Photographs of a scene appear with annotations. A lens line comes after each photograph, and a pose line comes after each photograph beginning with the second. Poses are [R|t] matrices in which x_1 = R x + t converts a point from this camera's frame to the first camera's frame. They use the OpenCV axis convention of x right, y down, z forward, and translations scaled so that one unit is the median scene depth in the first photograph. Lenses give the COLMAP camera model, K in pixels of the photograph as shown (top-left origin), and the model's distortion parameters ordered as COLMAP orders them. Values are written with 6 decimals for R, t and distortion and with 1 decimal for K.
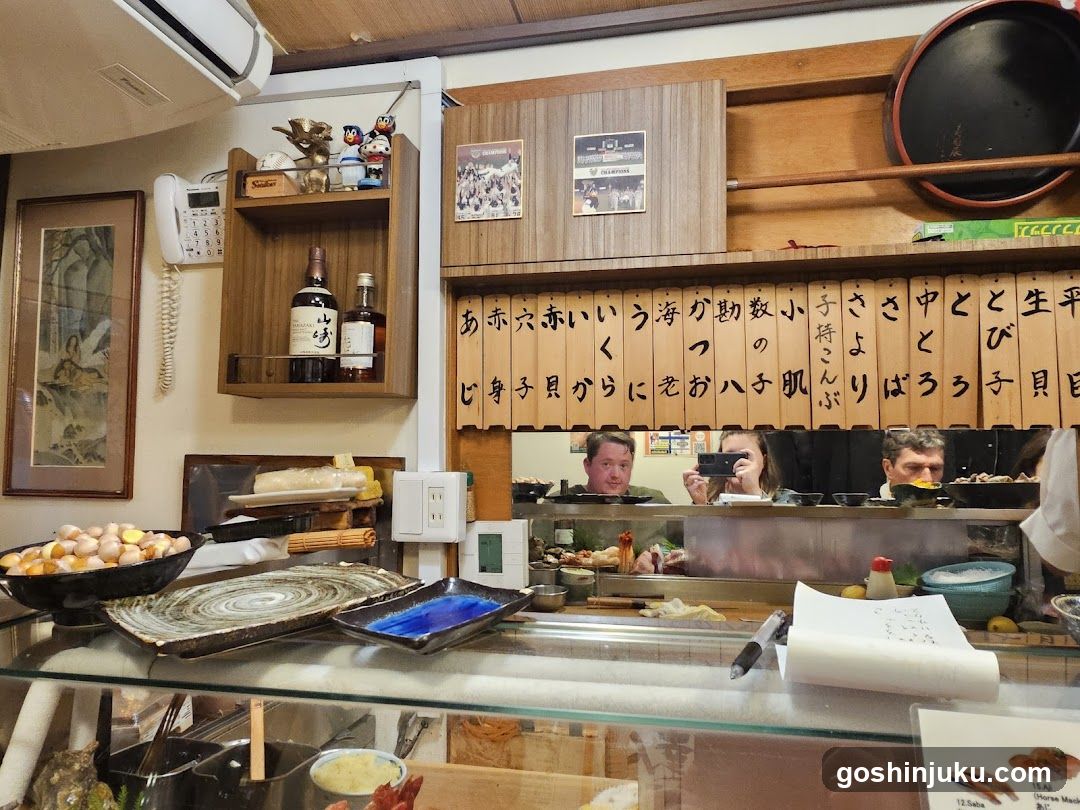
lens RADIAL K [[805.4, 0, 545.0], [0, 805.4, 405.2], [0, 0, 1]] dist [-0.000958, 0.010434]
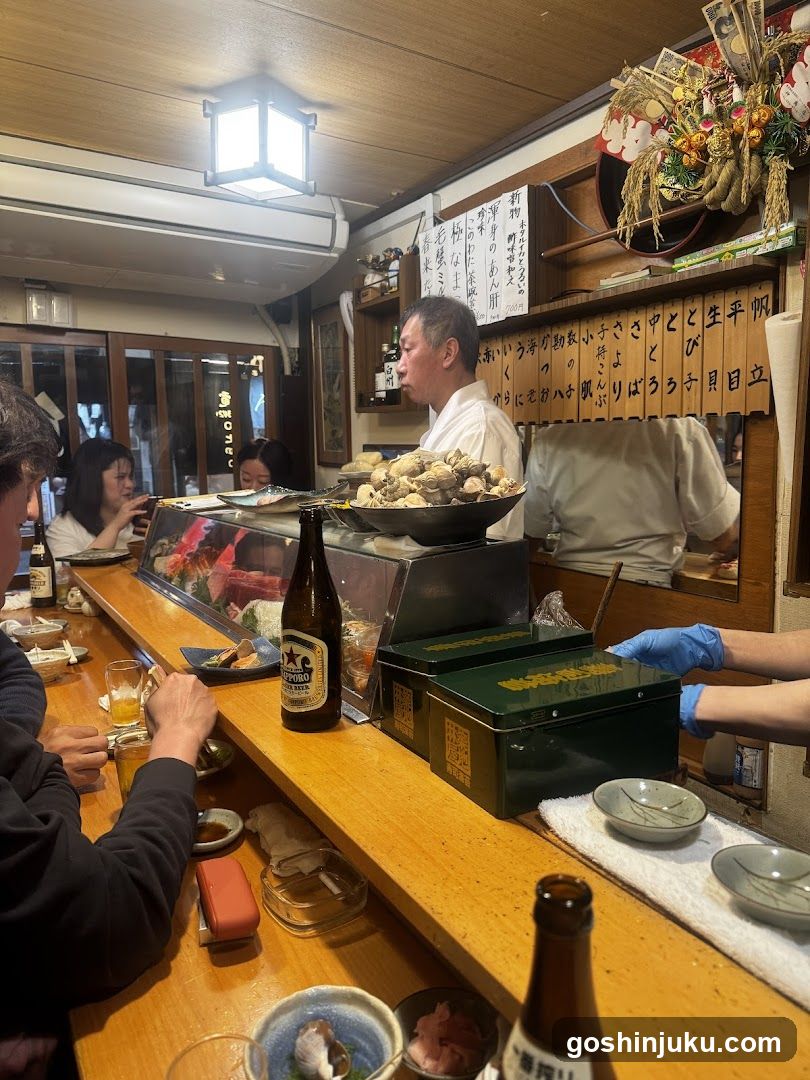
lens RADIAL K [[805.4, 0, 404.5], [0, 805.4, 539.1], [0, 0, 1]] dist [-0.000958, 0.010434]
pose [[0.706839, 0.062490, -0.704609, 0.934210], [0.065662, 0.985993, 0.153315, -0.004996], [0.704321, -0.154635, 0.692835, -0.229030]]
